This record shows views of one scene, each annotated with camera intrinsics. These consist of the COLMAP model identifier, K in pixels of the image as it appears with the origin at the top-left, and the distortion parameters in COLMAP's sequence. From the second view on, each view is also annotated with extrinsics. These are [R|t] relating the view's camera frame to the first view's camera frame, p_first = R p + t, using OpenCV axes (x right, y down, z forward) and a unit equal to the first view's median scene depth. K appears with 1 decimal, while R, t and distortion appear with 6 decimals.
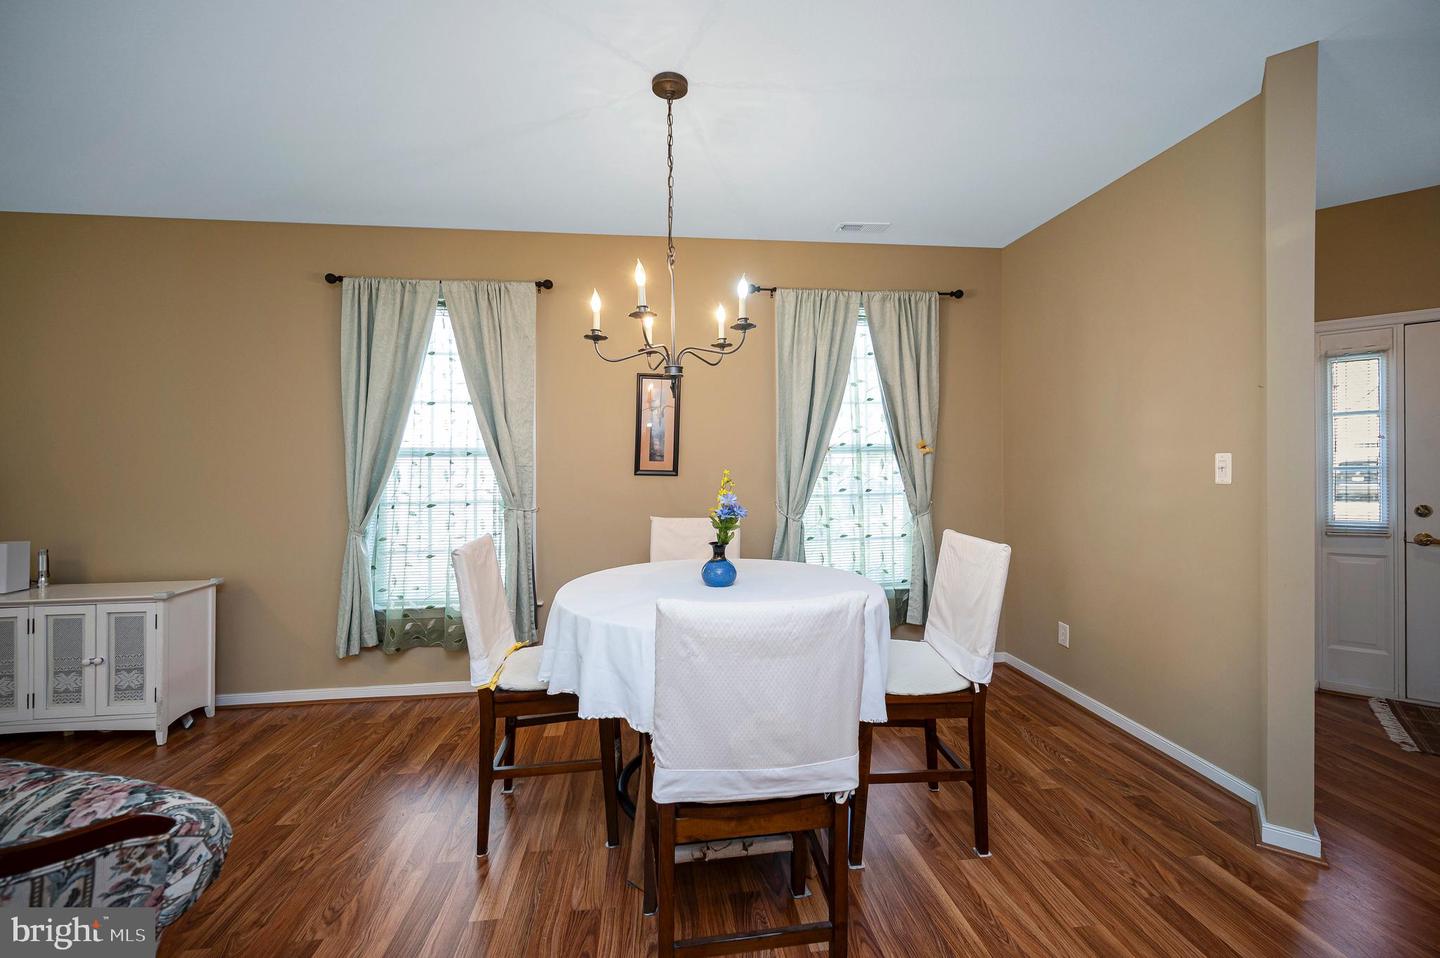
lens RADIAL K [[588.8, 0, 727.8], [0, 588.8, 479.7], [0, 0, 1]] dist [-0.003364, 0.000613]
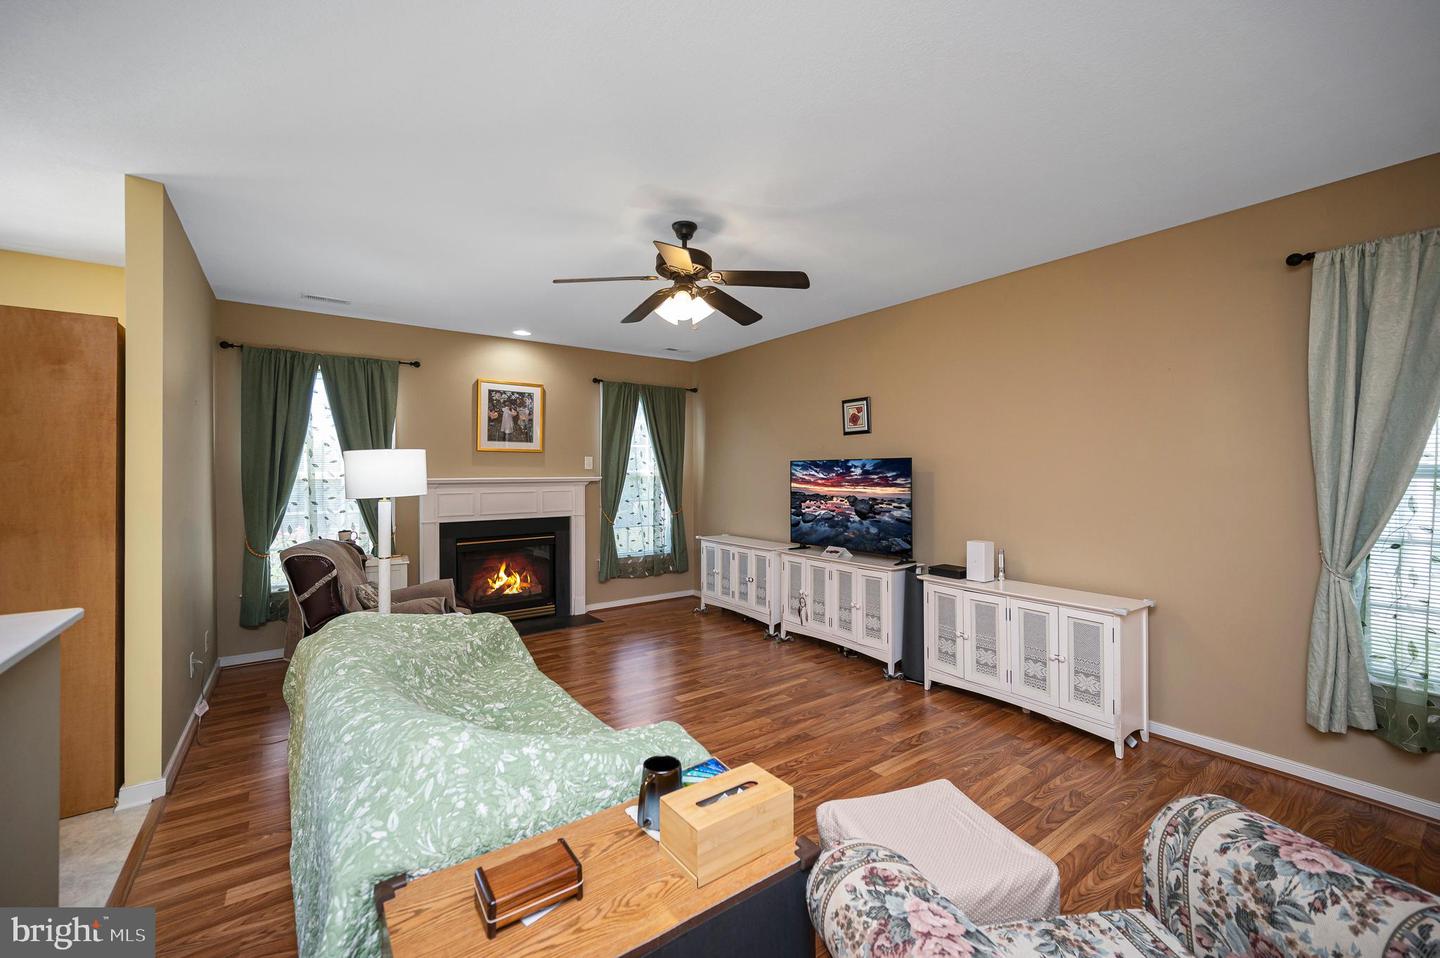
lens RADIAL K [[588.8, 0, 730.8], [0, 588.8, 478.3], [0, 0, 1]] dist [-0.003364, 0.000613]
pose [[0.484821, 0.018076, -0.874426, -0.353287], [-0.035500, 0.999369, 0.000976, -0.009415], [0.873892, 0.030569, 0.485157, -0.084398]]
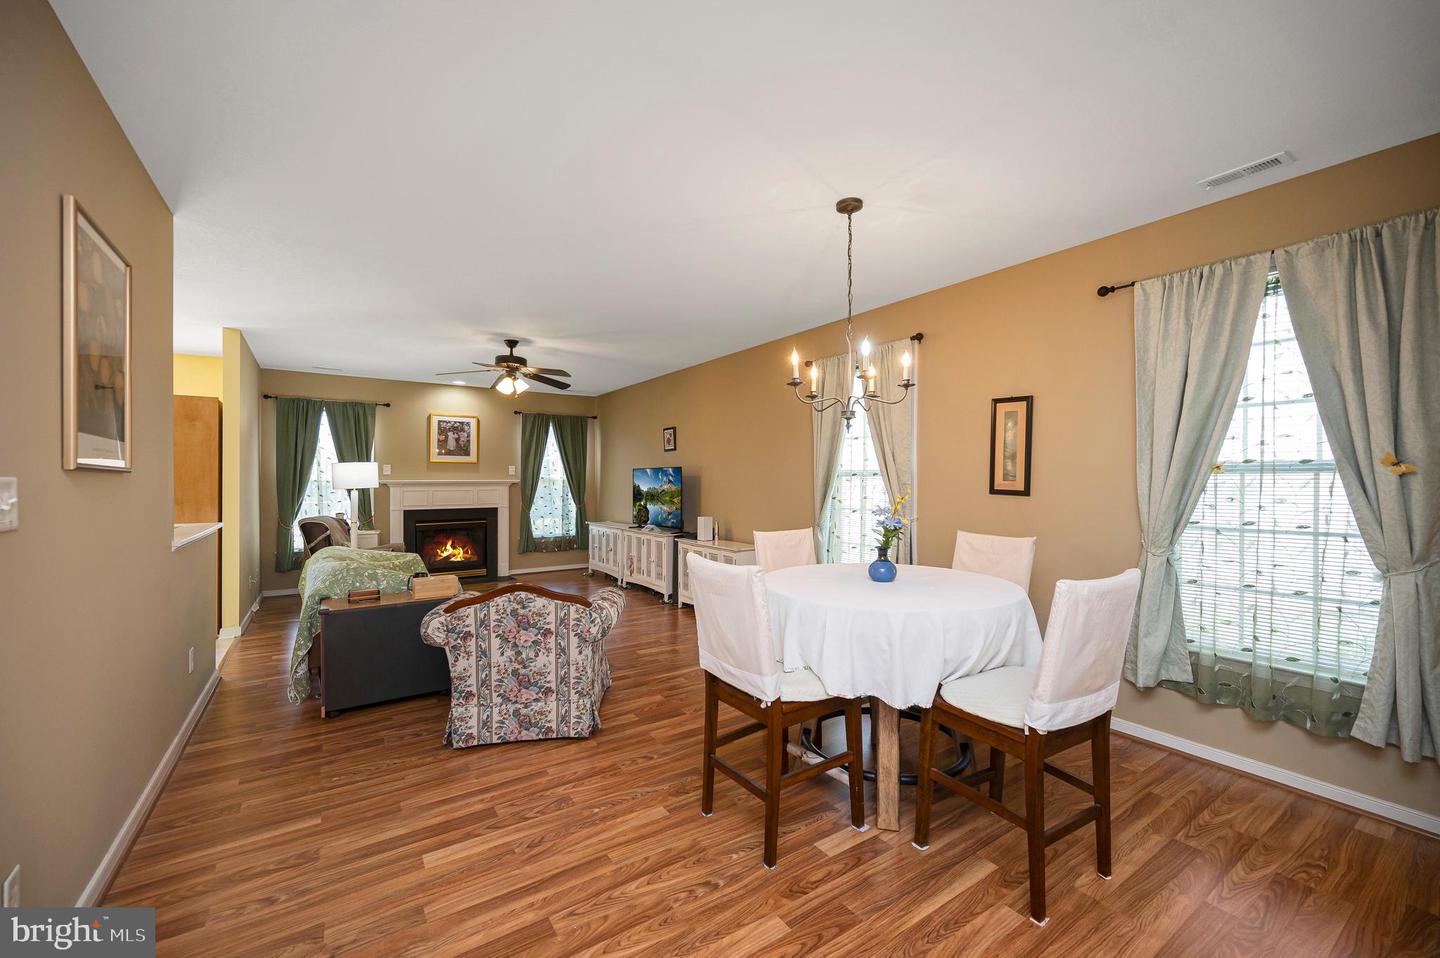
lens RADIAL K [[588.8, 0, 718.0], [0, 588.8, 486.0], [0, 0, 1]] dist [-0.003364, 0.000613]
pose [[0.445017, 0.017197, -0.895357, 0.625317], [-0.036519, 0.999332, 0.001043, -0.006488], [0.894777, 0.032234, 0.445348, 0.087183]]
